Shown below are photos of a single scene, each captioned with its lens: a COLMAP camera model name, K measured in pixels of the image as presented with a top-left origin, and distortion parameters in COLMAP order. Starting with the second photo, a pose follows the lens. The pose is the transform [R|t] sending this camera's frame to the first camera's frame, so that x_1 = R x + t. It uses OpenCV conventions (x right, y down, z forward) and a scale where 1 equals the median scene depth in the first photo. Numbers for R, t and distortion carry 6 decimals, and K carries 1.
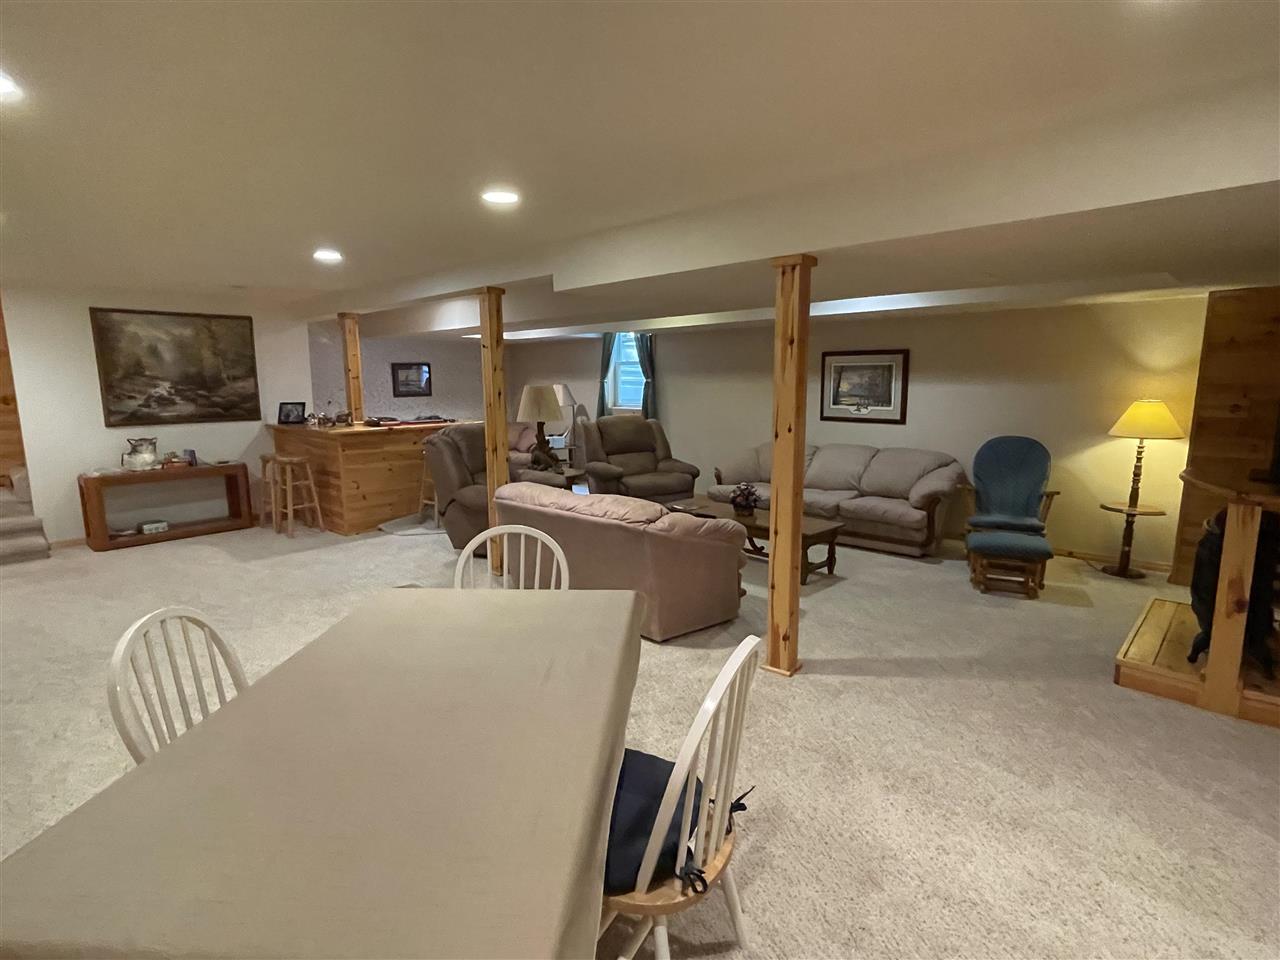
lens RADIAL K [[656.8, 0, 631.2], [0, 656.8, 486.8], [0, 0, 1]] dist [-0.020100, 0.011185]
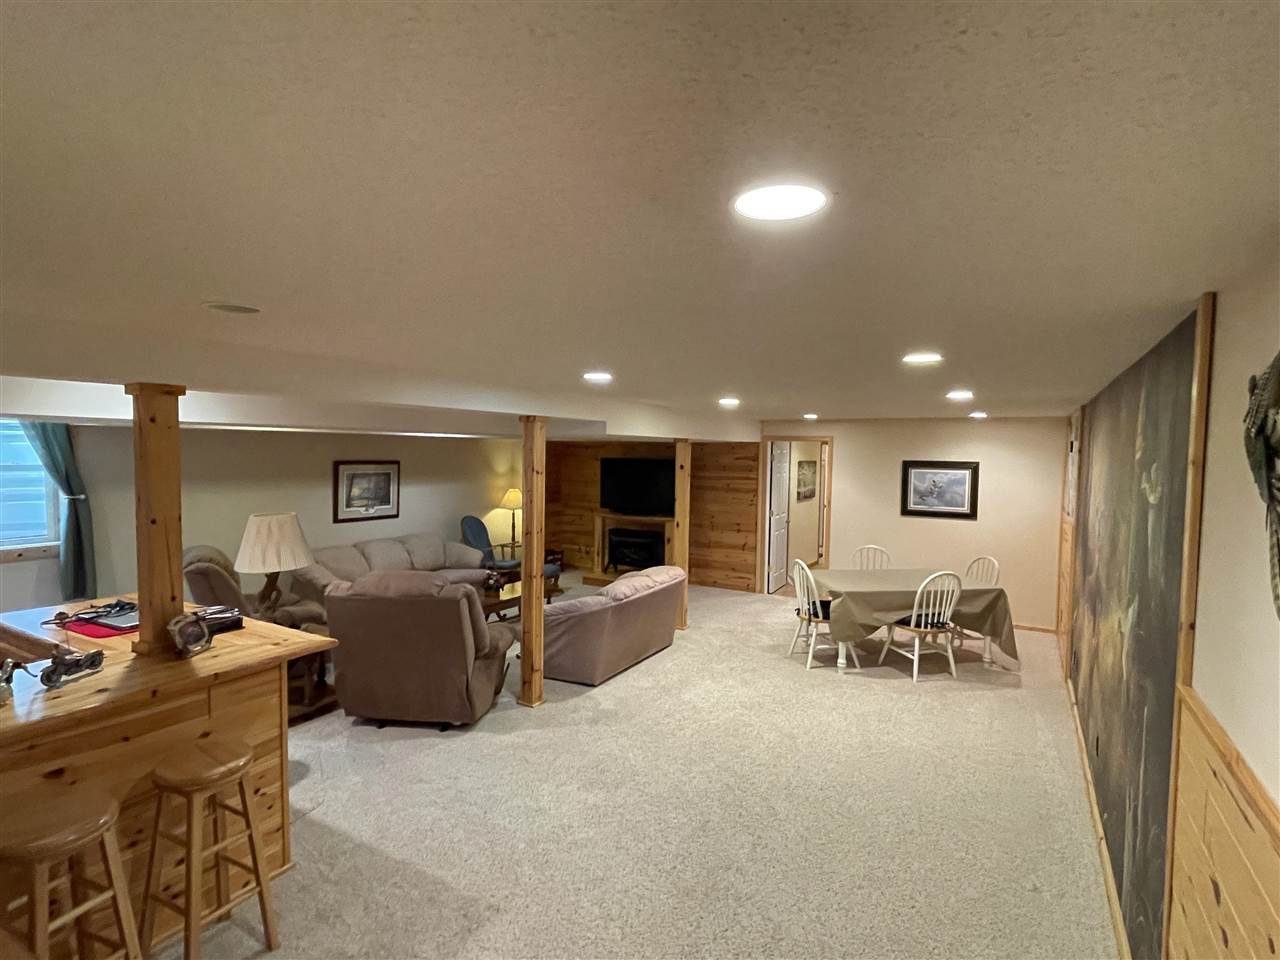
lens RADIAL K [[656.8, 0, 631.2], [0, 656.8, 486.8], [0, 0, 1]] dist [-0.020100, 0.011185]
pose [[-0.235129, -0.051146, 0.970618, -0.911593], [0.145312, 0.985542, 0.087133, -0.194480], [-0.961041, 0.161530, -0.224297, 0.812127]]
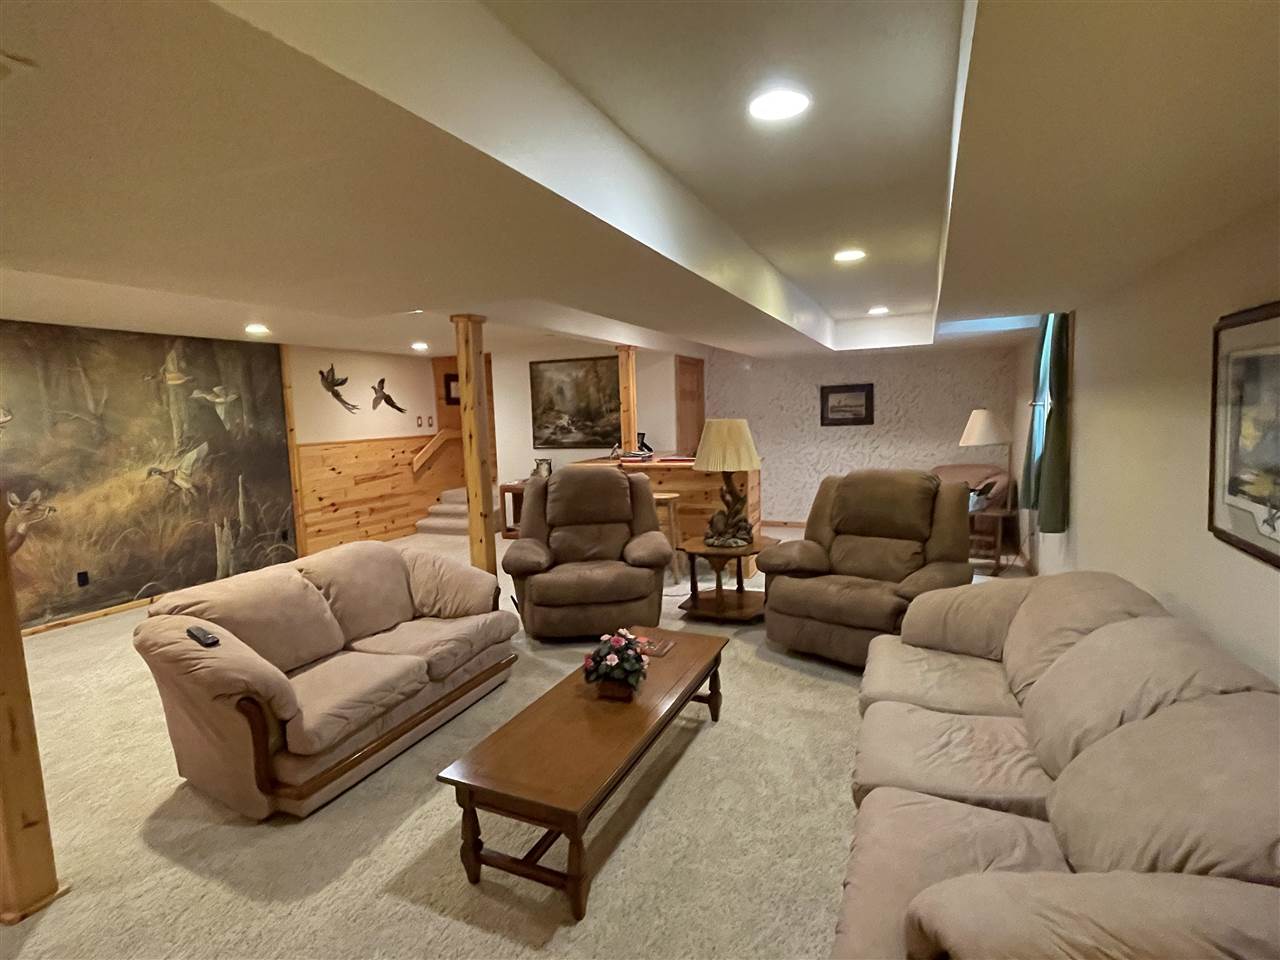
lens RADIAL K [[656.8, 0, 631.2], [0, 656.8, 486.8], [0, 0, 1]] dist [-0.020100, 0.011185]
pose [[0.341520, 0.102404, -0.934279, 0.512644], [-0.121215, 0.990544, 0.064262, -0.118820], [0.932025, 0.091301, 0.350704, 0.679041]]
